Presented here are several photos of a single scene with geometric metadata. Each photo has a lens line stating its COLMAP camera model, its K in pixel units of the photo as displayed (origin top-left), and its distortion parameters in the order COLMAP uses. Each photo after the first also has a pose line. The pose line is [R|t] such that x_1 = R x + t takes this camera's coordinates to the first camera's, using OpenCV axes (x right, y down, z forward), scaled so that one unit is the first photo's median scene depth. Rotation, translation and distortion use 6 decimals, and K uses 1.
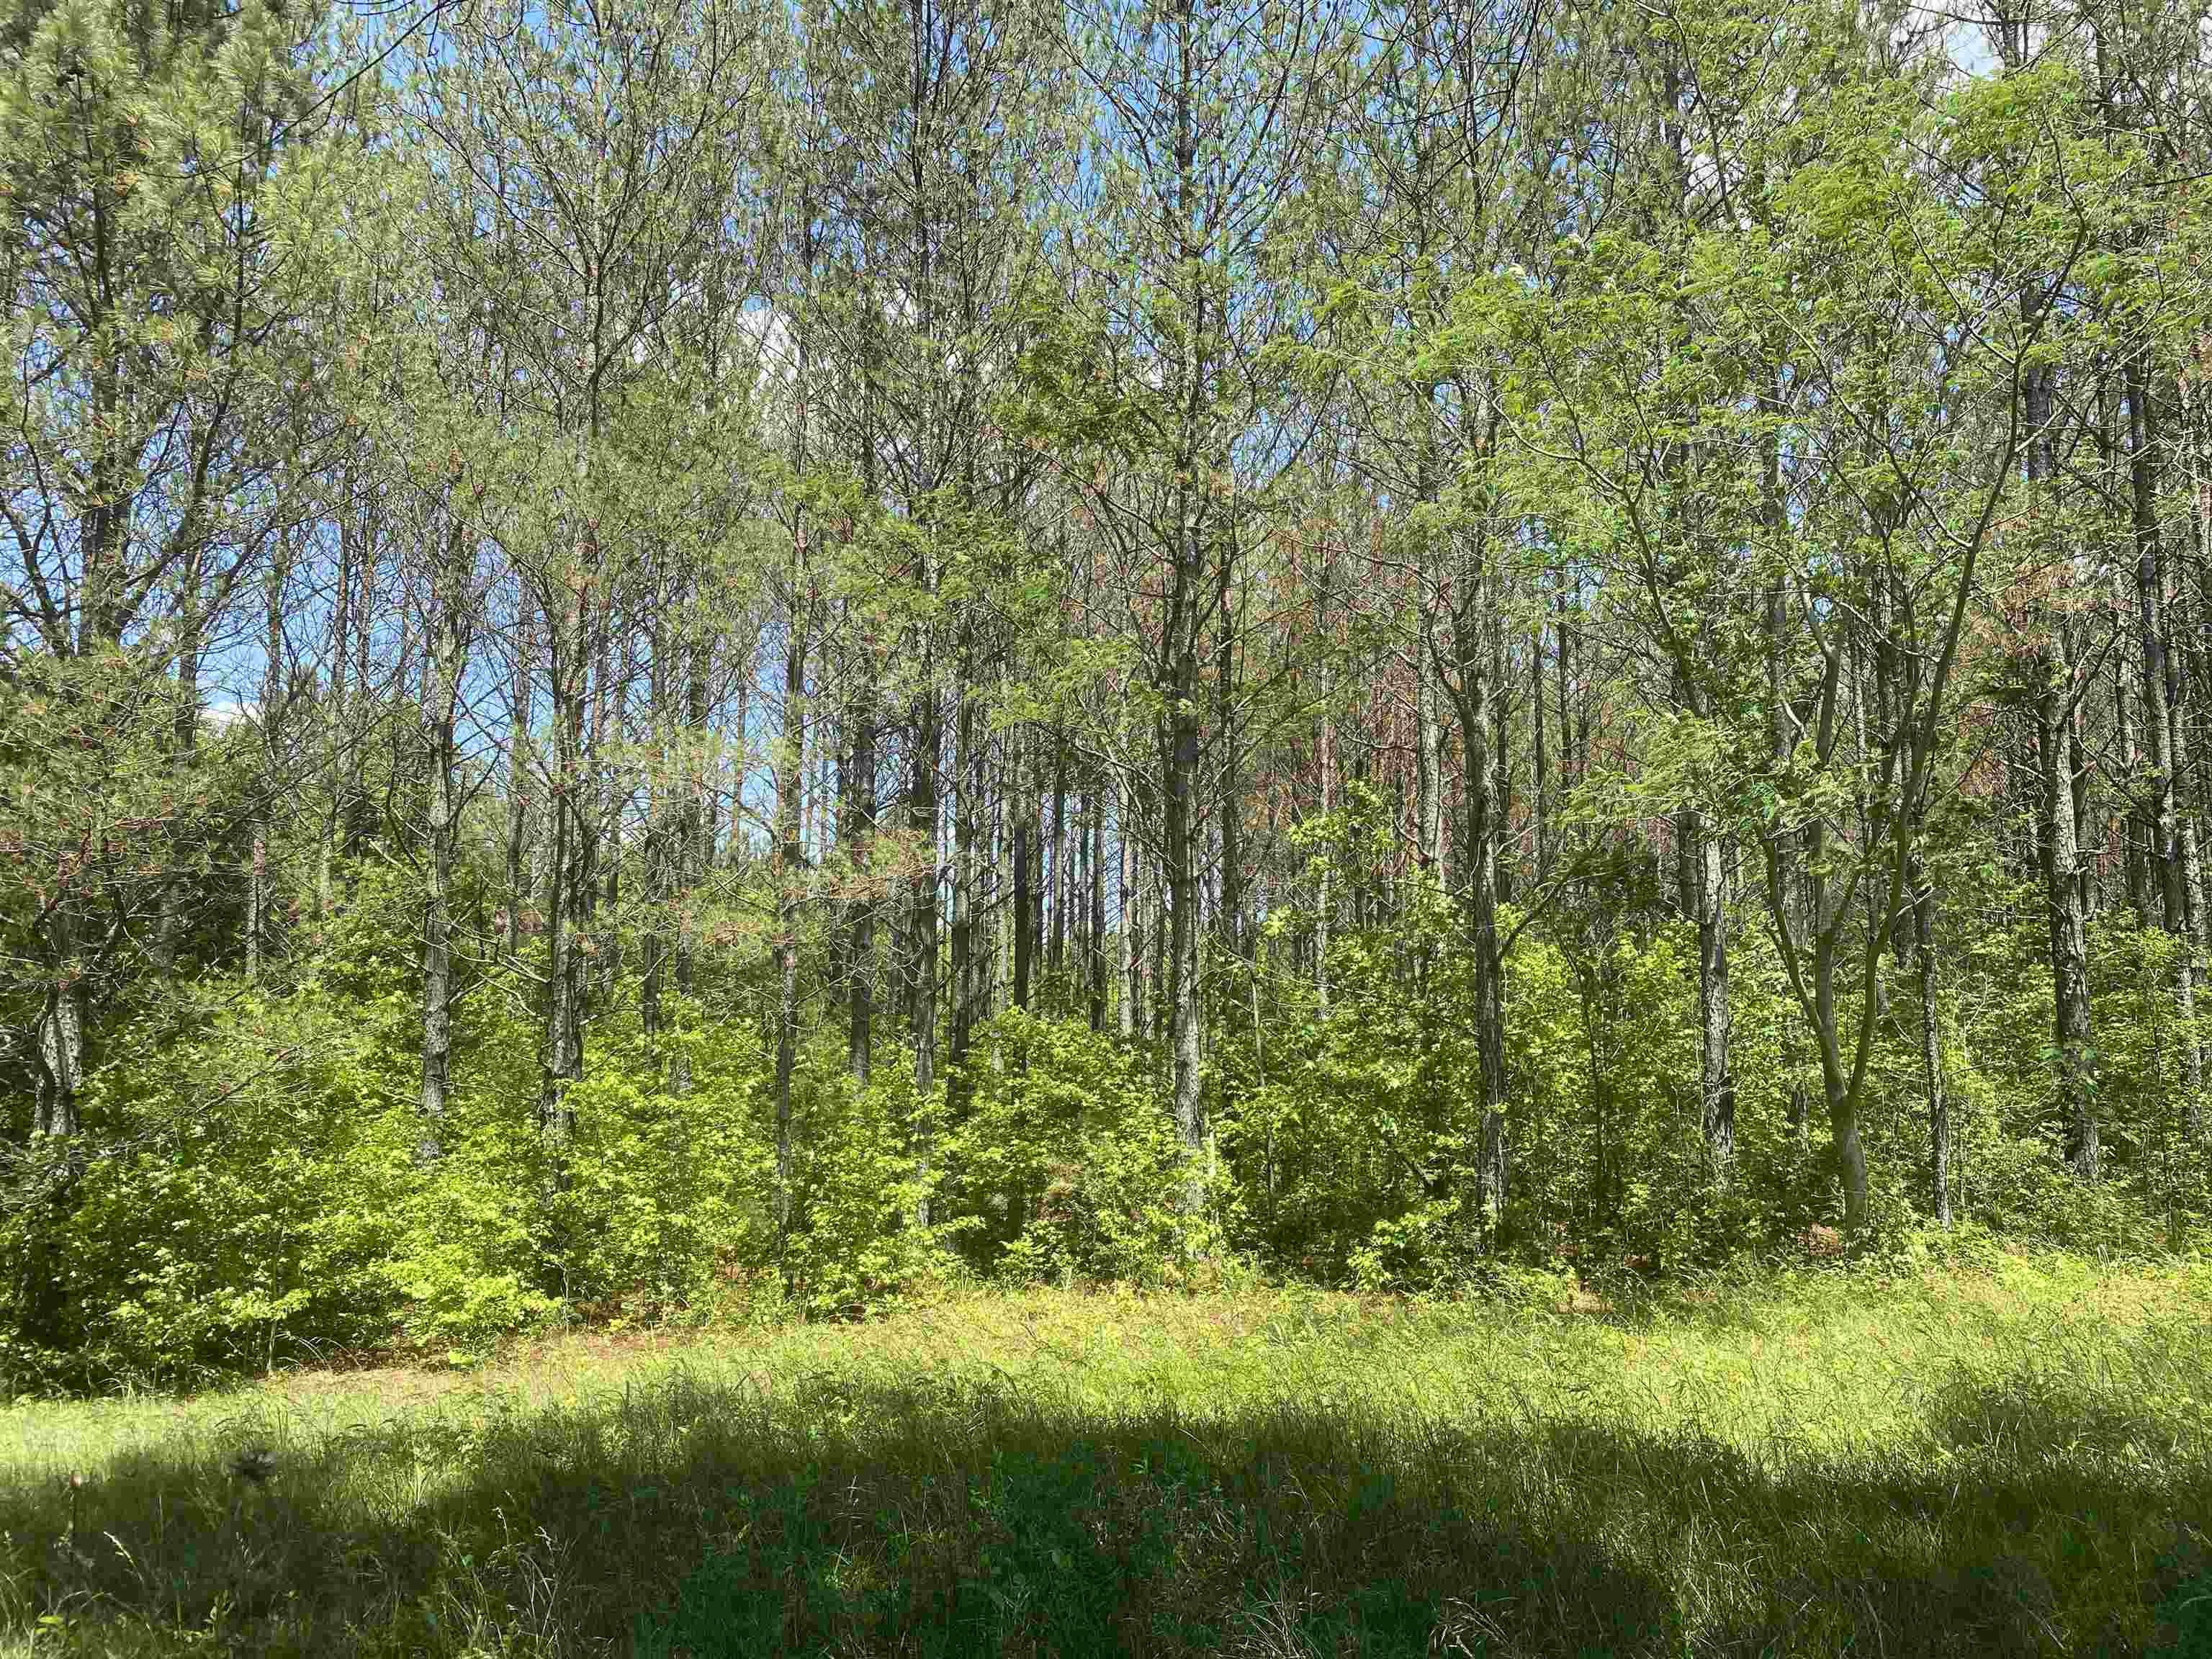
lens RADIAL K [[1674.4, 0, 1104.2], [0, 1674.4, 825.1], [0, 0, 1]] dist [0.025473, -0.026494]
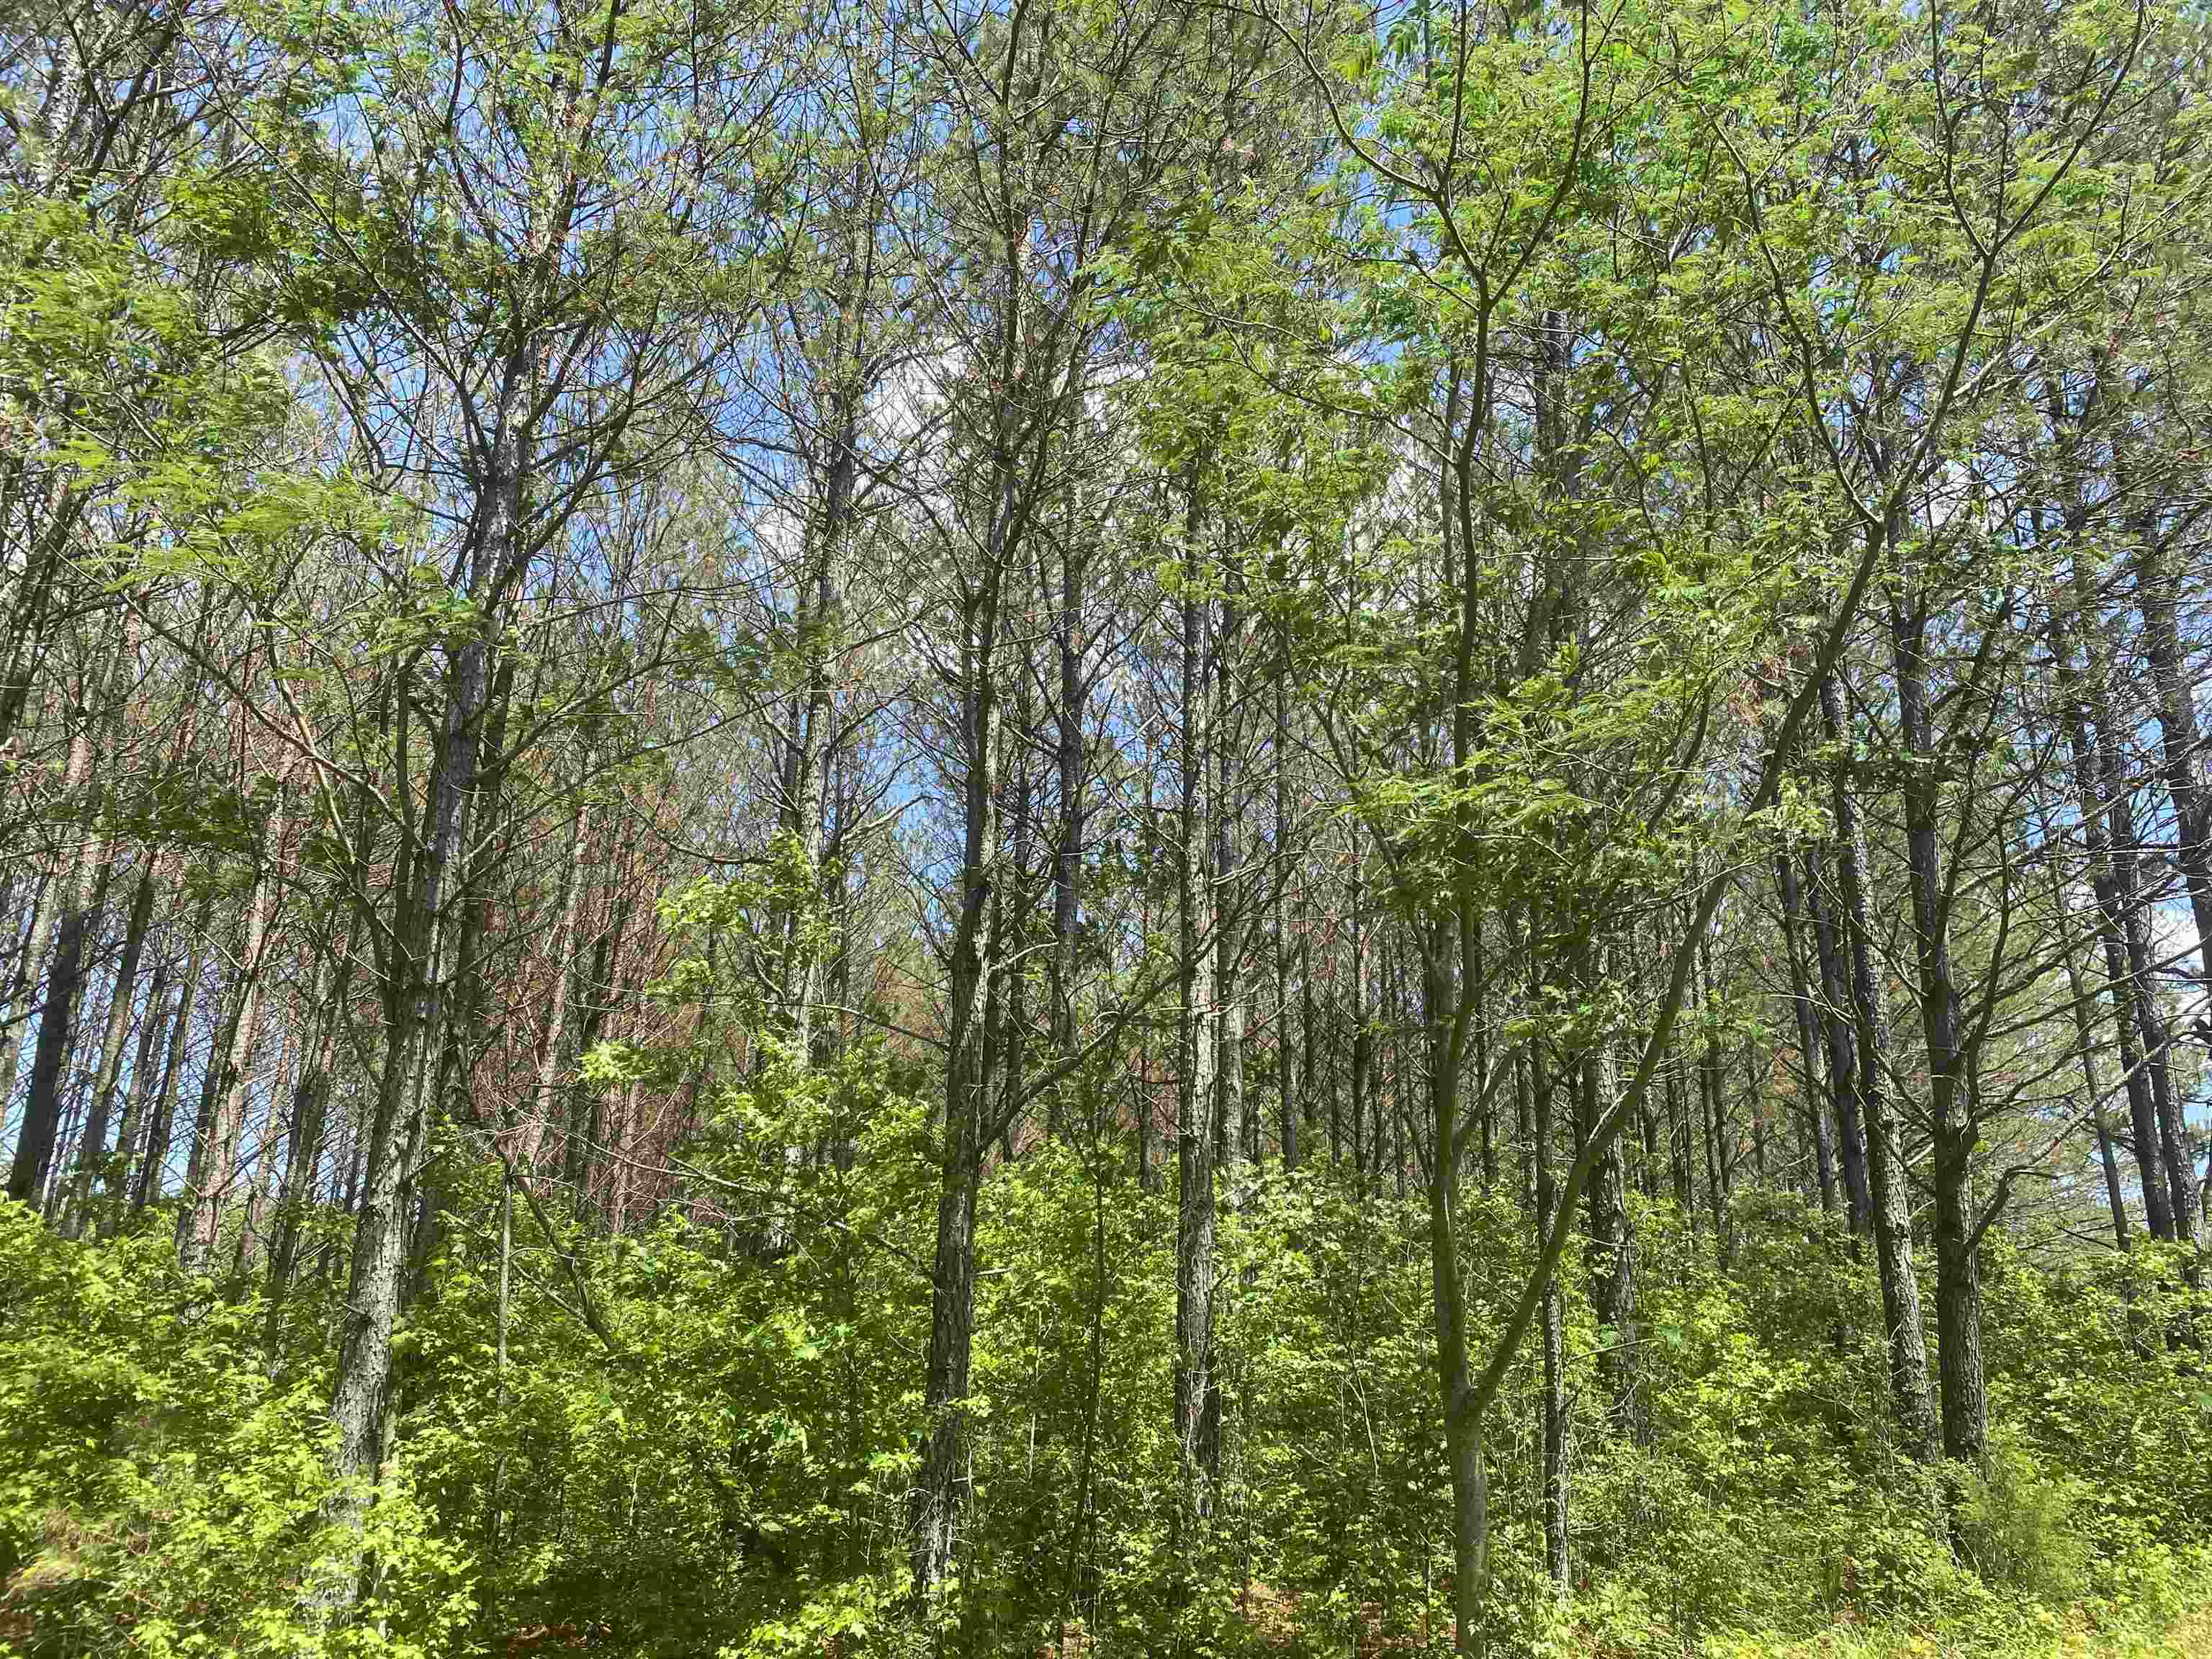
lens RADIAL K [[1674.4, 0, 1121.5], [0, 1674.4, 840.1], [0, 0, 1]] dist [0.025473, -0.026494]
pose [[0.859995, 0.169123, 0.481462, -0.030367], [-0.086391, 0.978117, -0.189271, 0.071936], [-0.502936, 0.121178, 0.855787, 0.388847]]
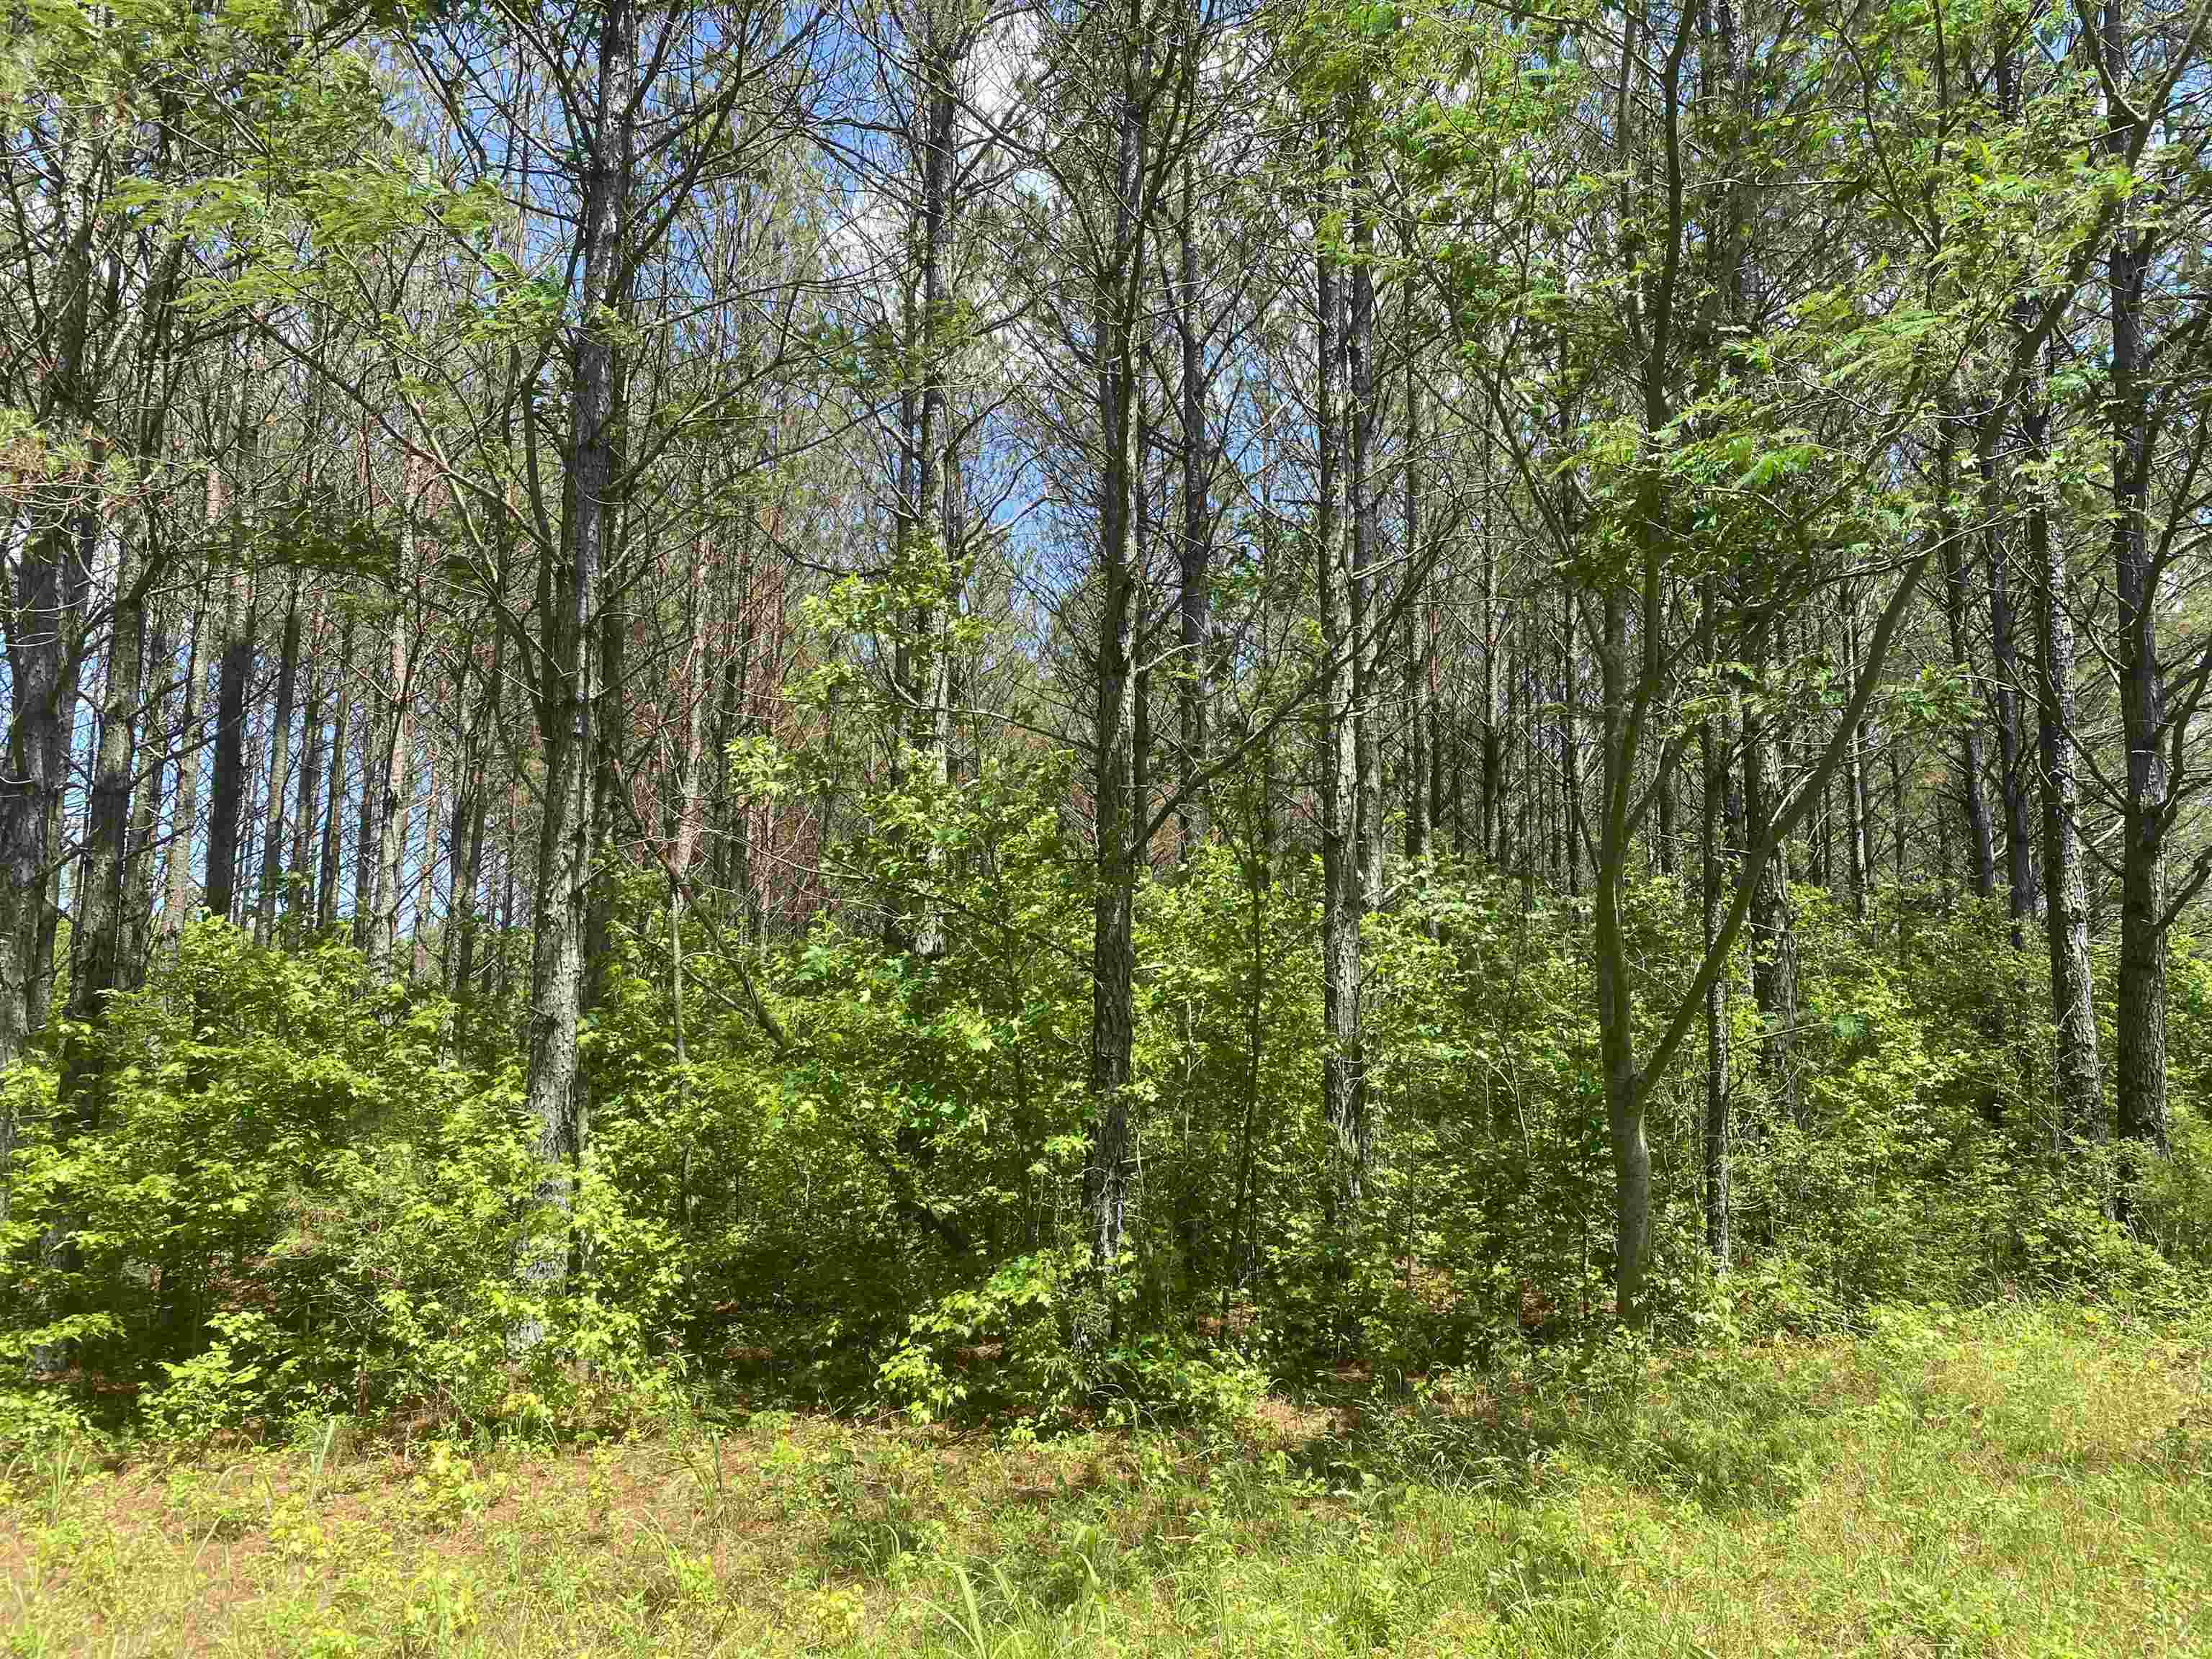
lens RADIAL K [[1674.4, 0, 1096.4], [0, 1674.4, 831.9], [0, 0, 1]] dist [0.025473, -0.026494]
pose [[0.899411, 0.068962, 0.431629, -0.036129], [-0.065459, 0.997591, -0.022985, 0.079061], [-0.432174, -0.007581, 0.901758, 0.406603]]
